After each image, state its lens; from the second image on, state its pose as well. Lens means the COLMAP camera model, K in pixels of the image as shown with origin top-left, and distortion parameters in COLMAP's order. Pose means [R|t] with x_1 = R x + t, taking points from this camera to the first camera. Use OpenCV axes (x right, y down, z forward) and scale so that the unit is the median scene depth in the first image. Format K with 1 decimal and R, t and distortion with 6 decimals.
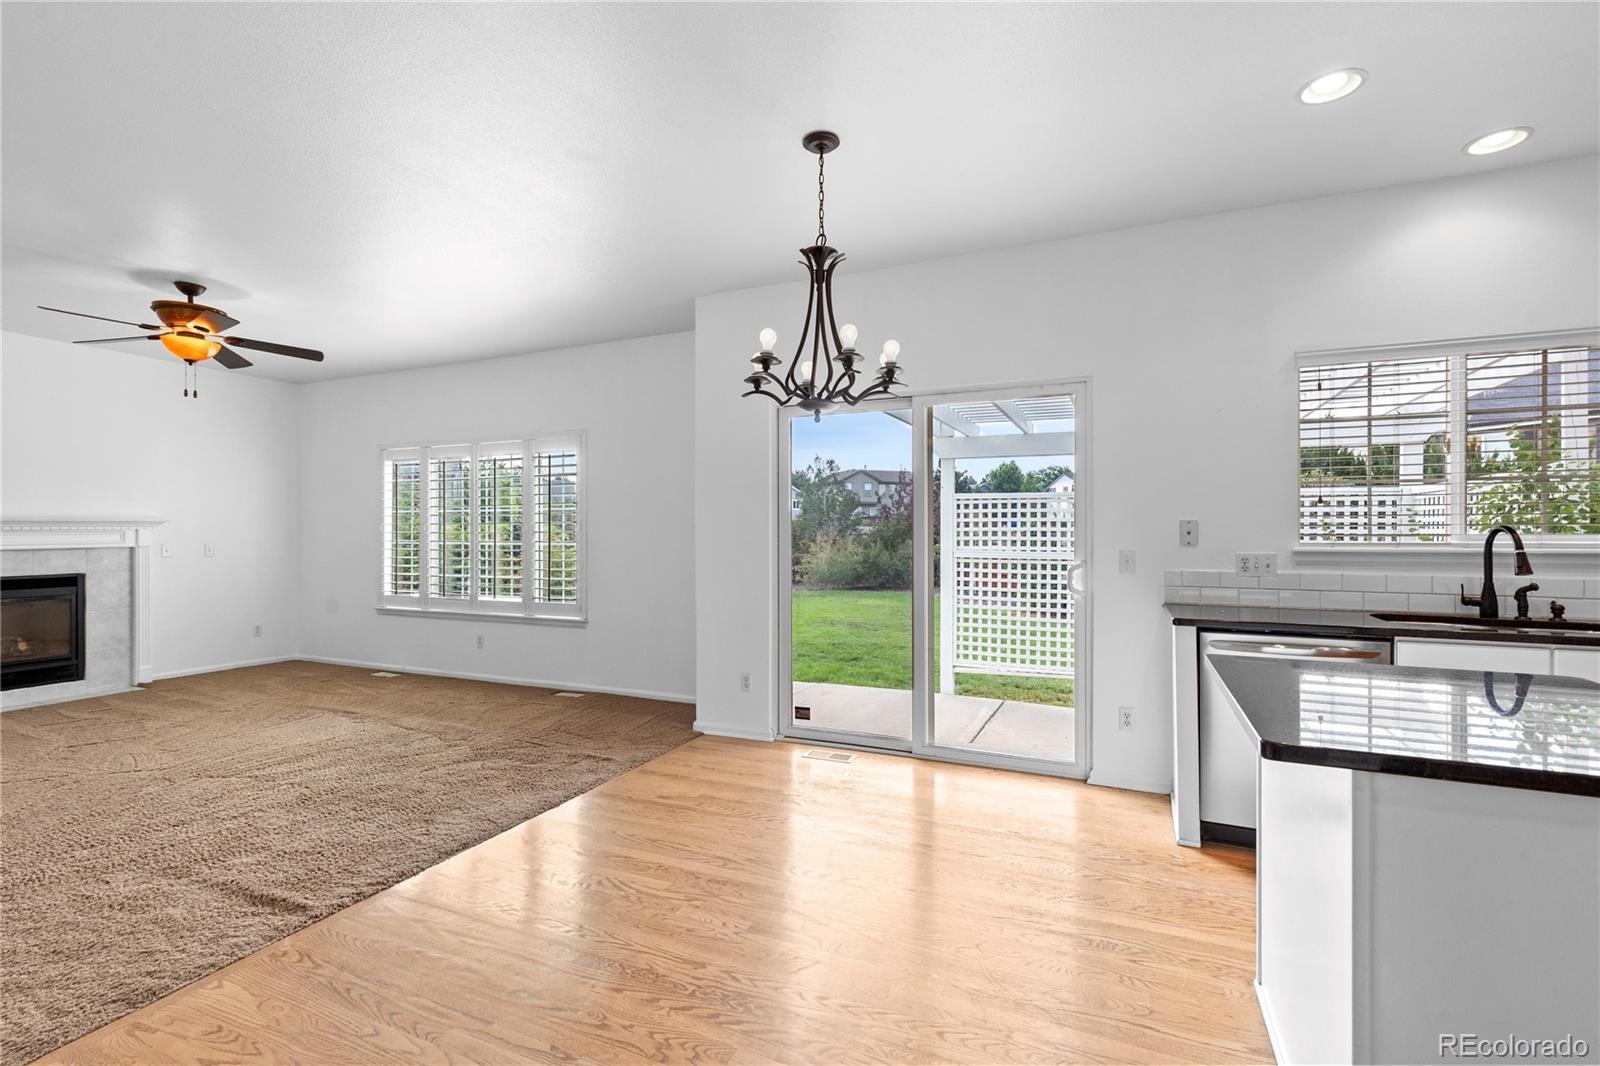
lens RADIAL K [[706.4, 0, 796.8], [0, 706.4, 528.6], [0, 0, 1]] dist [0.000935, 0.000110]
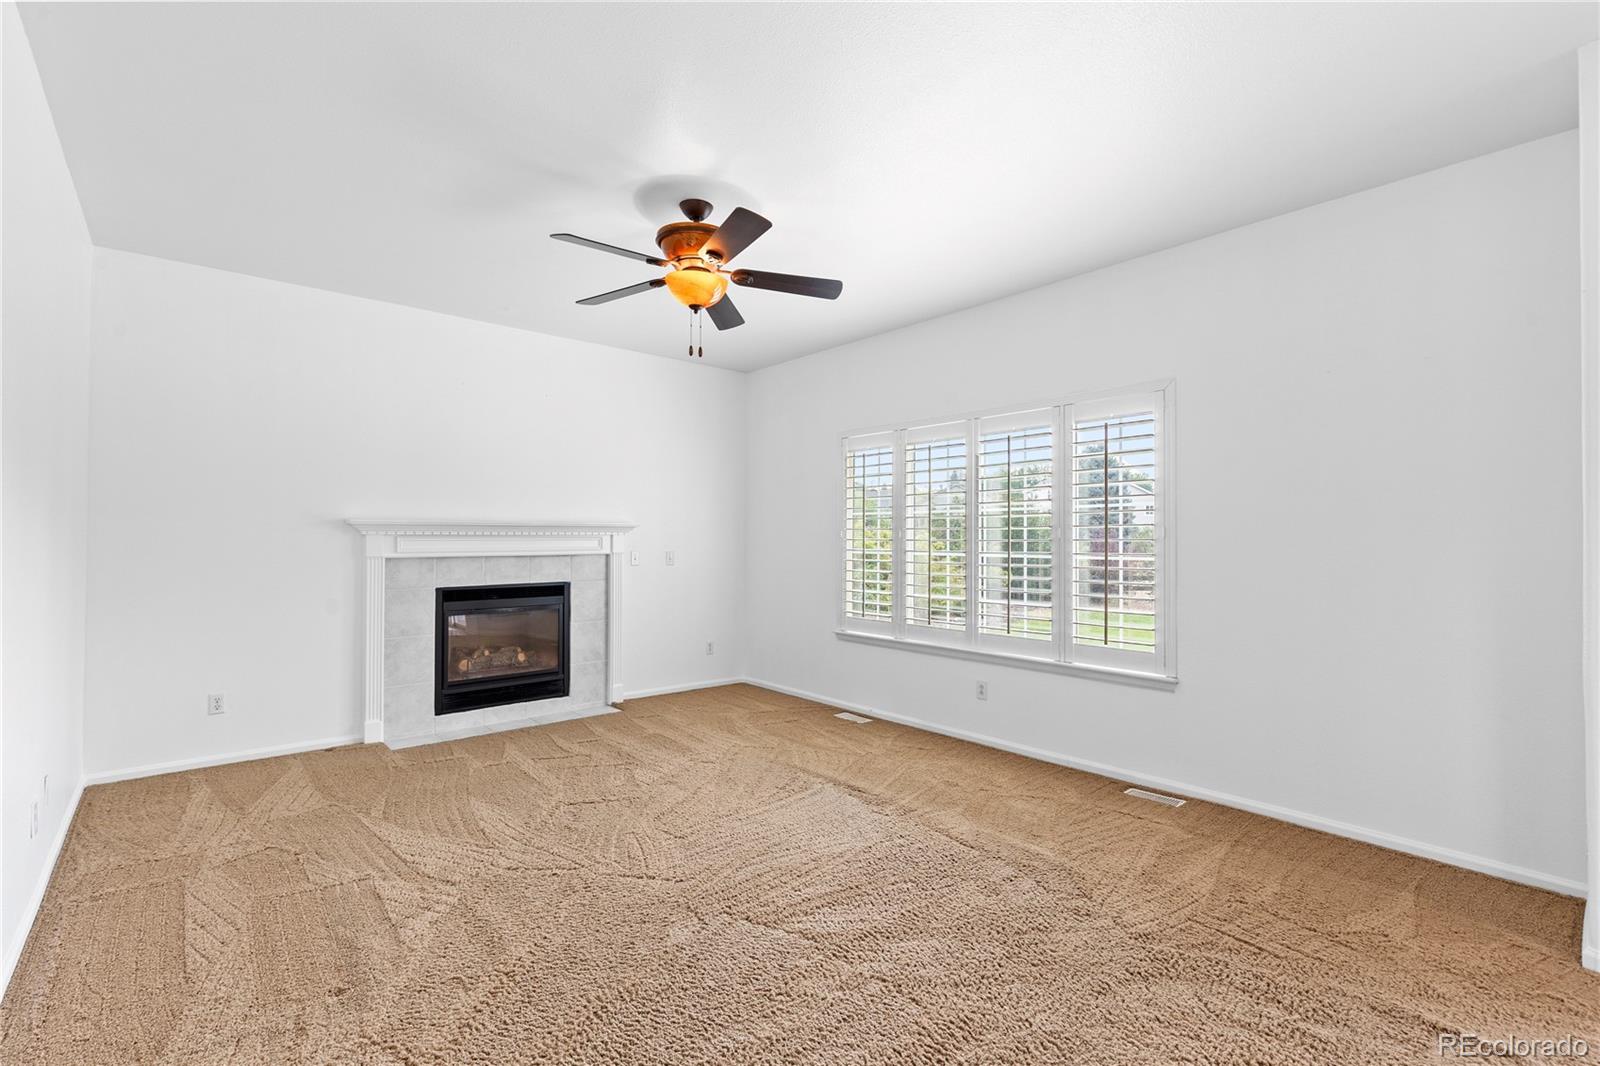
lens RADIAL K [[706.4, 0, 805.6], [0, 706.4, 534.7], [0, 0, 1]] dist [0.000935, 0.000110]
pose [[0.907364, 0.001933, -0.420341, -0.331493], [-0.002450, 0.999997, -0.000689, 0.000810], [0.420338, 0.001655, 0.907366, 0.283933]]
